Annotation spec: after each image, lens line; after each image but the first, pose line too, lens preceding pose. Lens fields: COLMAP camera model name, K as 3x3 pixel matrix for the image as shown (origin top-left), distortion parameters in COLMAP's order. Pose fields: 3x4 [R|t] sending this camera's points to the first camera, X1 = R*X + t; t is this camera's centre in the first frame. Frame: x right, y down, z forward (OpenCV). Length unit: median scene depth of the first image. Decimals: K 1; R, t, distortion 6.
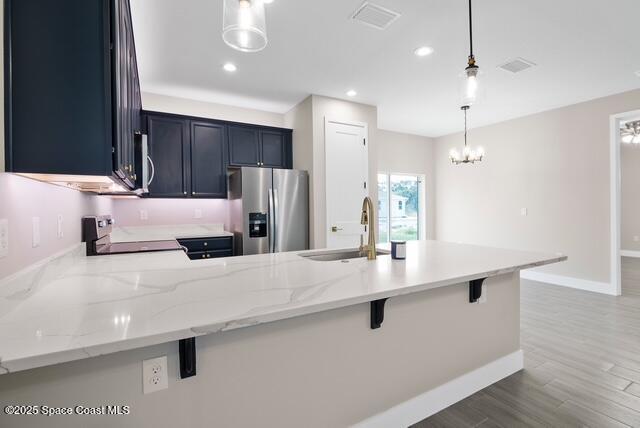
lens RADIAL K [[294.8, 0, 320.4], [0, 294.8, 211.3], [0, 0, 1]] dist [-0.012254, -0.001374]
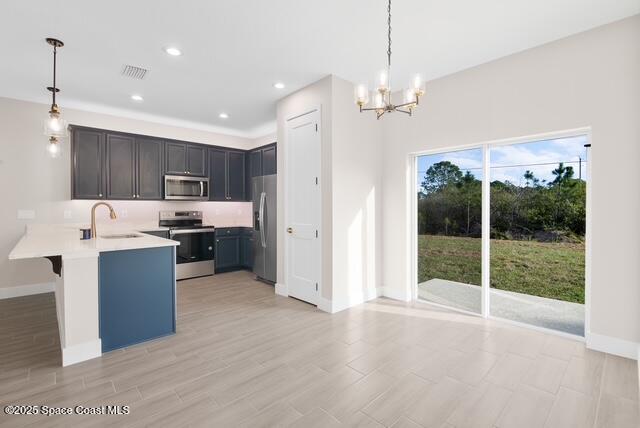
lens RADIAL K [[294.8, 0, 320.4], [0, 294.8, 211.3], [0, 0, 1]] dist [-0.012254, -0.001374]
pose [[0.238036, 0.019354, -0.971063, 1.002892], [-0.012611, 0.999779, 0.016835, -0.020049], [0.971174, 0.008239, 0.238227, 0.865878]]
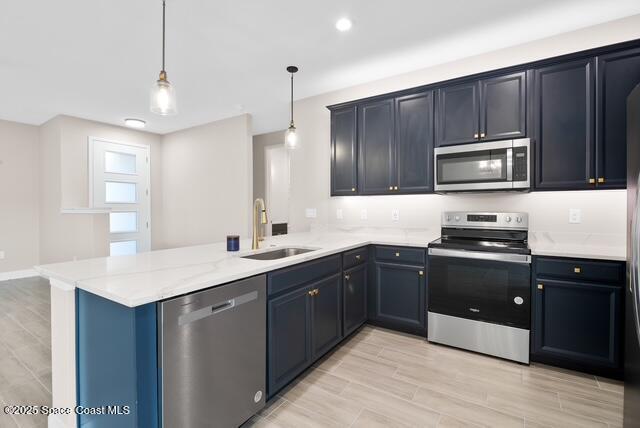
lens RADIAL K [[294.8, 0, 320.4], [0, 294.8, 211.3], [0, 0, 1]] dist [-0.012254, -0.001374]
pose [[-0.884676, 0.018251, -0.465849, 0.235234], [0.004836, 0.999539, 0.029975, -0.015894], [0.466181, 0.024265, -0.884357, 1.010707]]
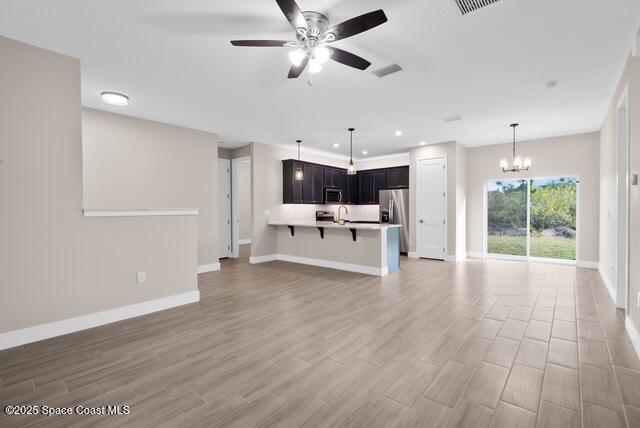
lens RADIAL K [[294.8, 0, 320.4], [0, 294.8, 211.3], [0, 0, 1]] dist [-0.012254, -0.001374]
pose [[0.342888, 0.011502, -0.939306, 1.475118], [-0.011841, 0.999899, 0.007922, -0.004708], [0.939302, 0.008406, 0.342990, -0.156483]]
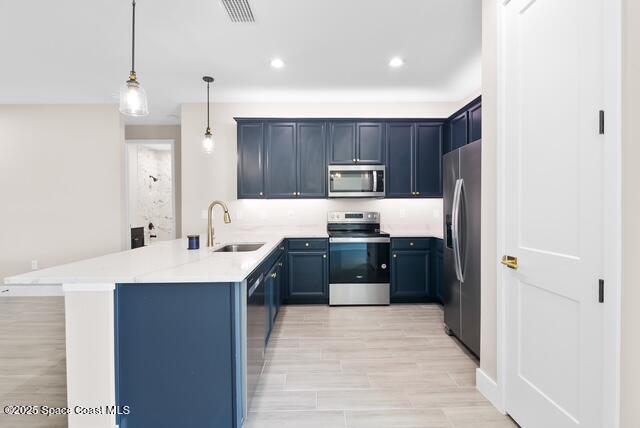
lens RADIAL K [[298.8, 0, 321.1], [0, 298.8, 210.6], [0, 0, 1]] dist [-0.001360, -0.000350]
pose [[-0.474736, 0.019595, -0.879910, 0.528479], [-0.002996, 0.999710, 0.023879, -0.019620], [0.880123, 0.013972, -0.474540, 0.963095]]
